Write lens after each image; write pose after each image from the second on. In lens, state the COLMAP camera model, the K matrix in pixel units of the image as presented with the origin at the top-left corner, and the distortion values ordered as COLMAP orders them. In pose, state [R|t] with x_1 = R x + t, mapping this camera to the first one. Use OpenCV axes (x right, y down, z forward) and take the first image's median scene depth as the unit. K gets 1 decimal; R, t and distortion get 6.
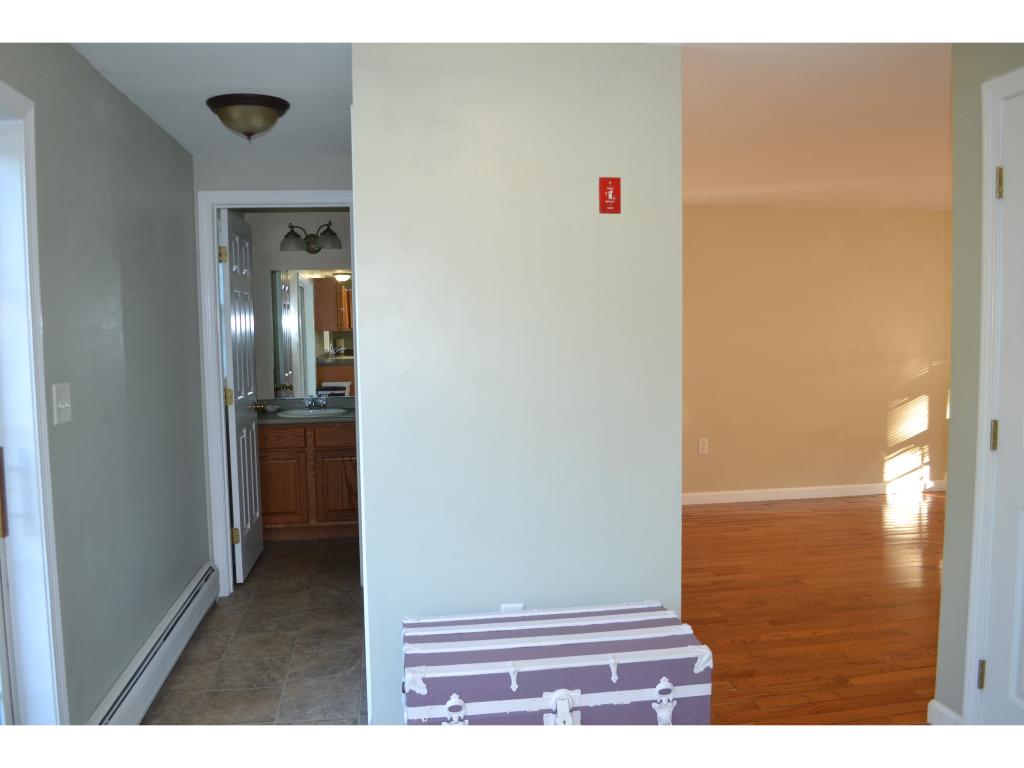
lens RADIAL K [[826.6, 0, 506.0], [0, 826.6, 390.0], [0, 0, 1]] dist [-0.069173, -0.007980]
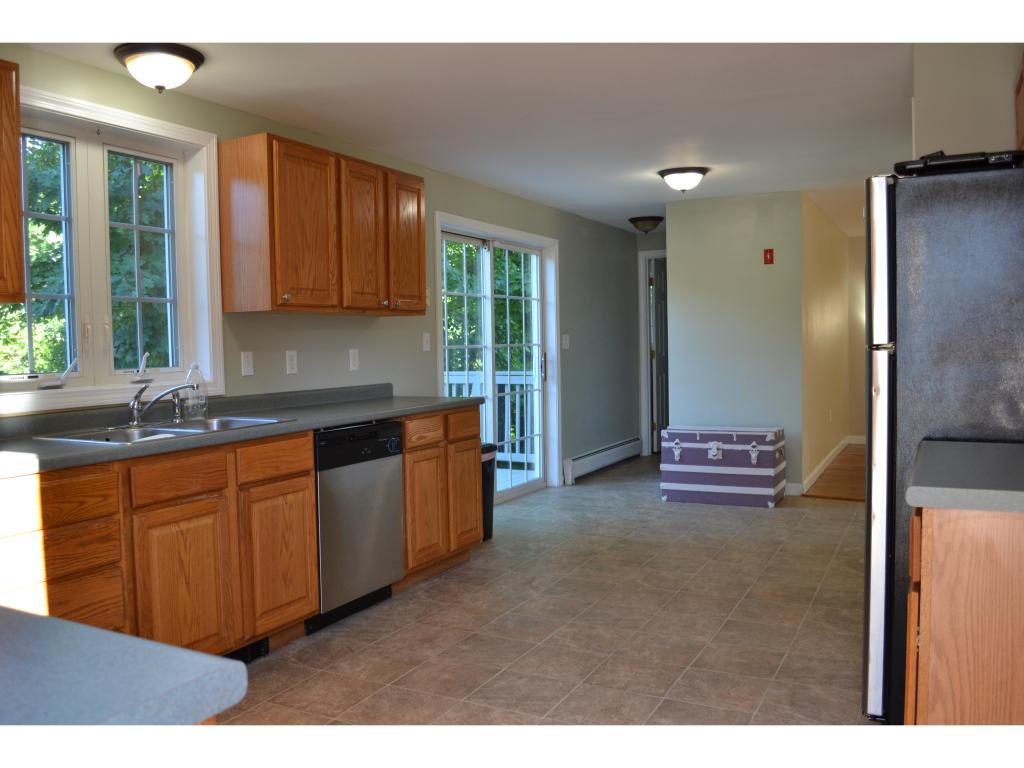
lens RADIAL K [[826.6, 0, 510.6], [0, 826.6, 383.6], [0, 0, 1]] dist [-0.069173, -0.007980]
pose [[0.812465, 0.027329, -0.582369, 0.911807], [-0.036543, 0.999324, -0.004085, 0.168659], [0.581863, 0.024600, 0.812914, -1.357276]]
